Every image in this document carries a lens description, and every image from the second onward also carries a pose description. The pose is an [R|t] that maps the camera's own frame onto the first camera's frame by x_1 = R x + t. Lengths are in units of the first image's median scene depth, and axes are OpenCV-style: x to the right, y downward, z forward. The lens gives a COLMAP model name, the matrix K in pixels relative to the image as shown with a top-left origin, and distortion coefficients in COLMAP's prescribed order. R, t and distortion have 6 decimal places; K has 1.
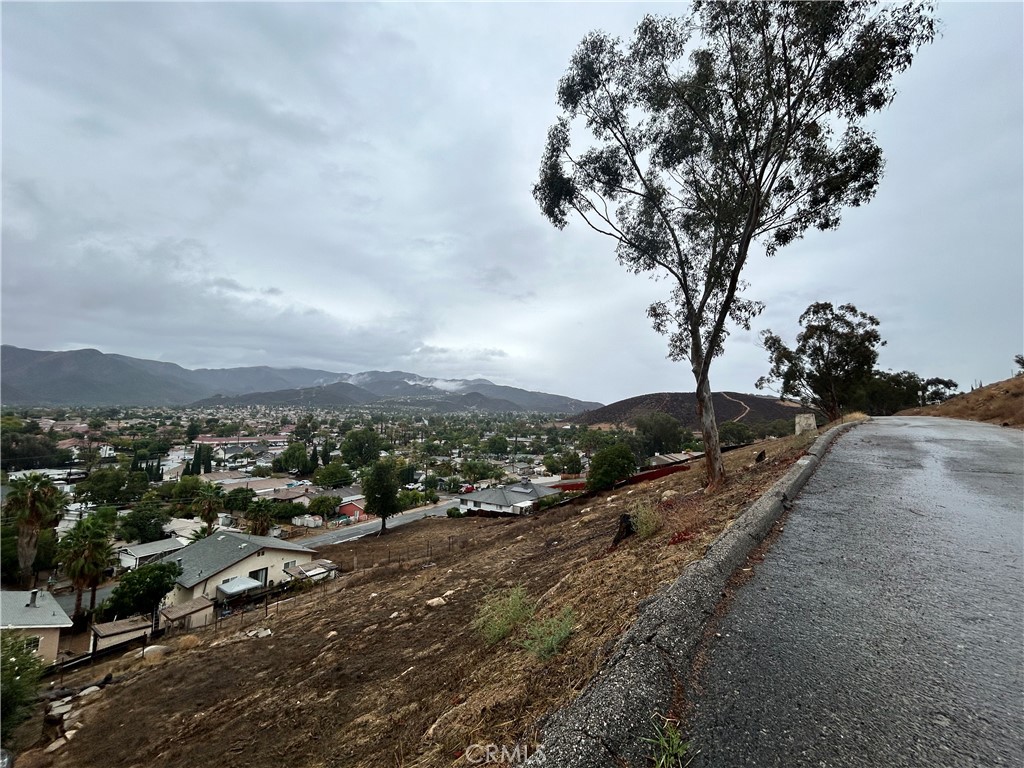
lens RADIAL K [[413.2, 0, 509.0], [0, 413.2, 381.1], [0, 0, 1]] dist [-0.002437, 0.000669]
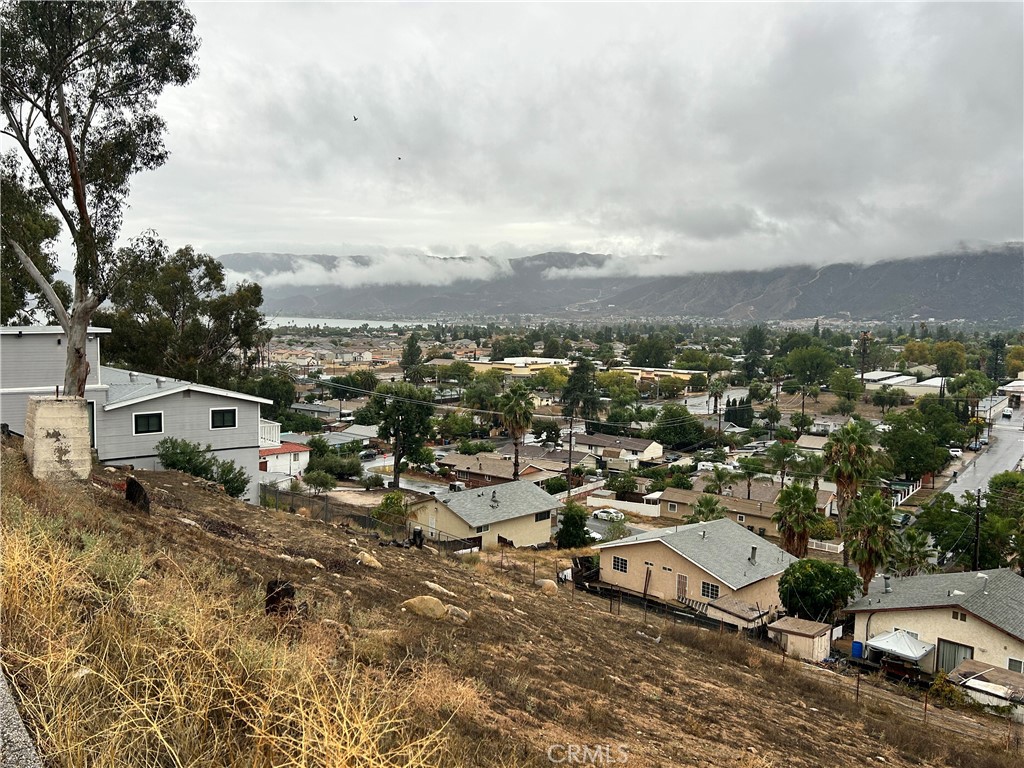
lens RADIAL K [[826.6, 0, 515.7], [0, 826.6, 382.0], [0, 0, 1]] dist [0.075383, -0.092352]
pose [[-0.183703, 0.049825, -0.981718, 0.231157], [0.068161, 0.996956, 0.037844, 0.011933], [0.980616, -0.059963, -0.186540, 0.262401]]
